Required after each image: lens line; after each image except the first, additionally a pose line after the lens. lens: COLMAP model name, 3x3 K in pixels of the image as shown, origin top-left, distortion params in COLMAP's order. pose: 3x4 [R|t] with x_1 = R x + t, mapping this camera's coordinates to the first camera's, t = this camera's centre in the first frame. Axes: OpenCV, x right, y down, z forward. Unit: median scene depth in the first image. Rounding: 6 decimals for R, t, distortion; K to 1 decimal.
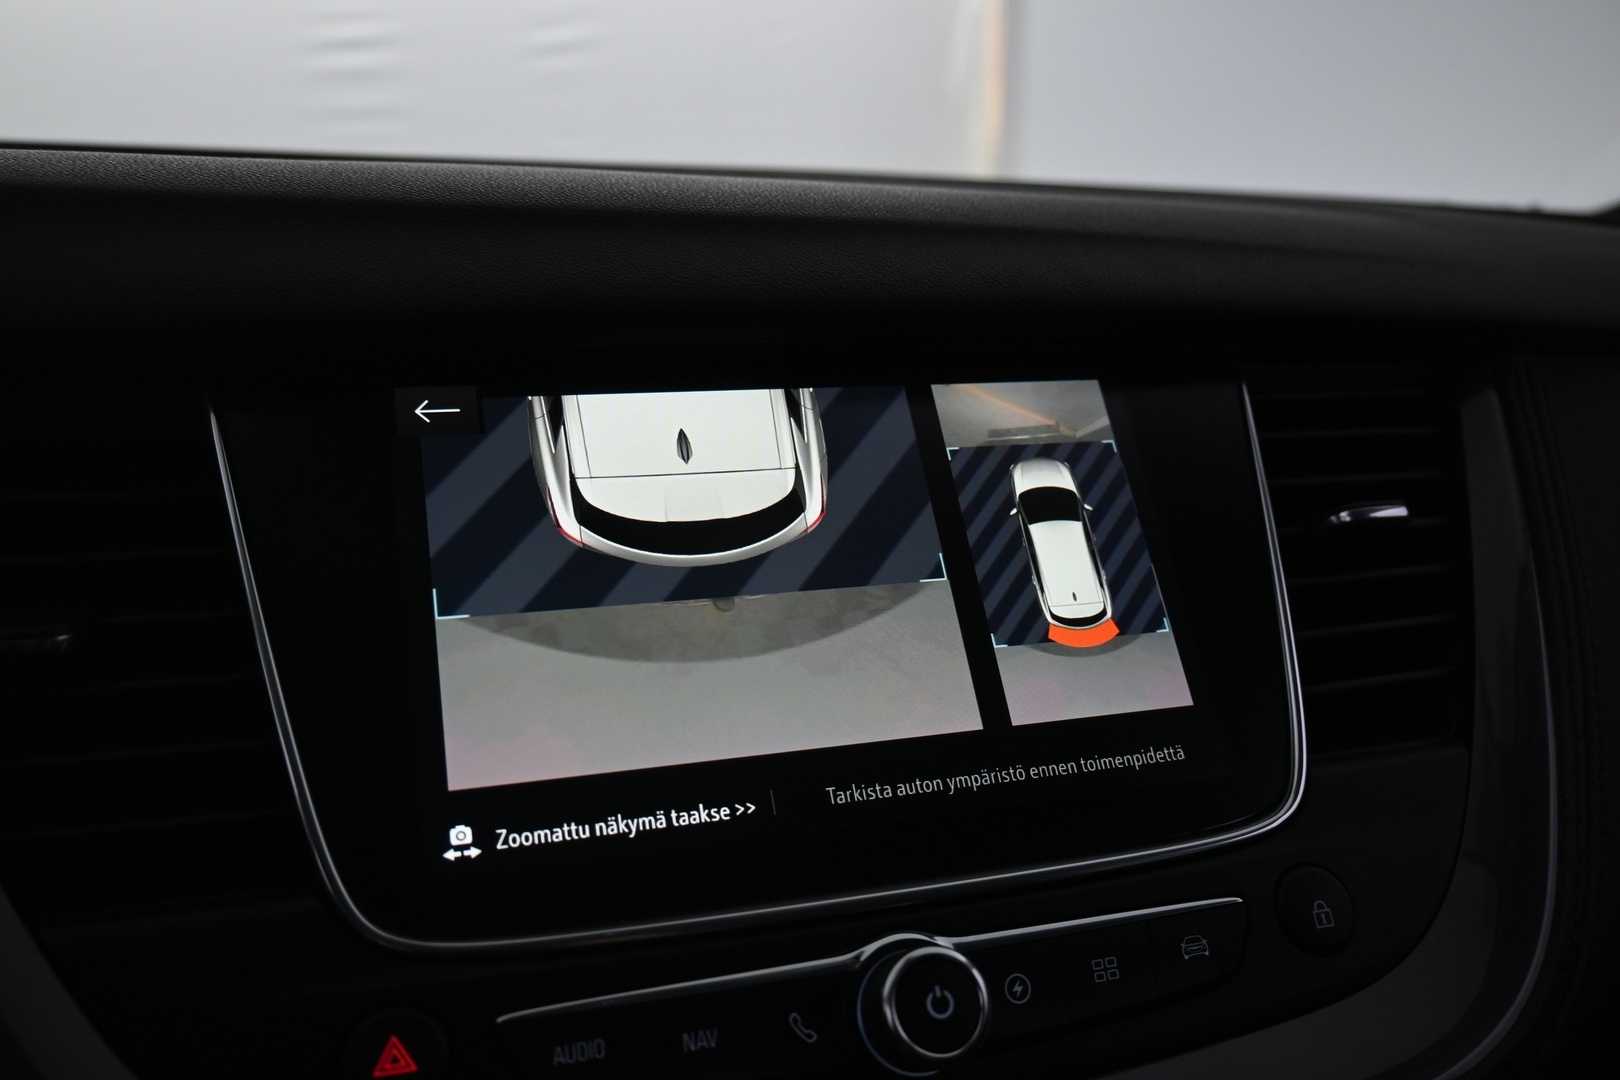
lens RADIAL K [[1337.9, 0, 810.0], [0, 1337.9, 540.0], [0, 0, 1]] dist [0.007500, -0.003704]
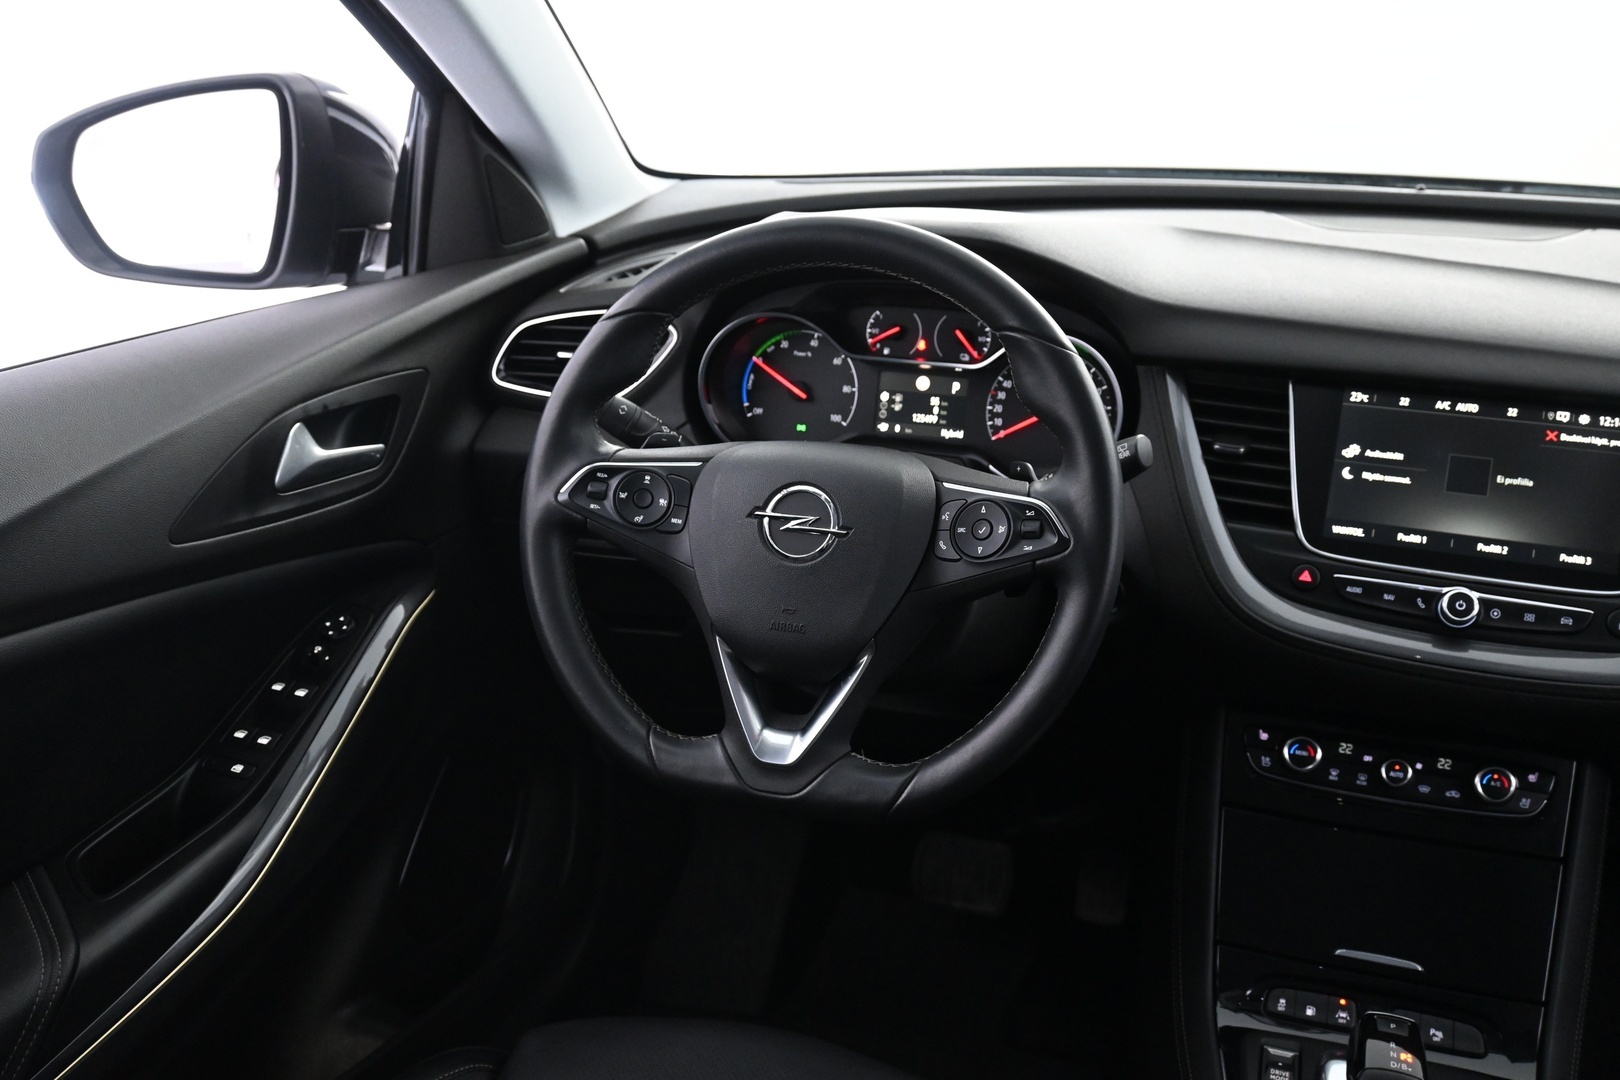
lens RADIAL K [[1453.3, 0, 810.0], [0, 1453.3, 540.0], [0, 0, 1]] dist [-0.003111, 0.000854]
pose [[0.768220, 0.246187, -0.590956, 0.911513], [-0.118552, 0.961843, 0.246582, -0.505362], [0.629113, -0.119370, 0.768094, -2.716300]]
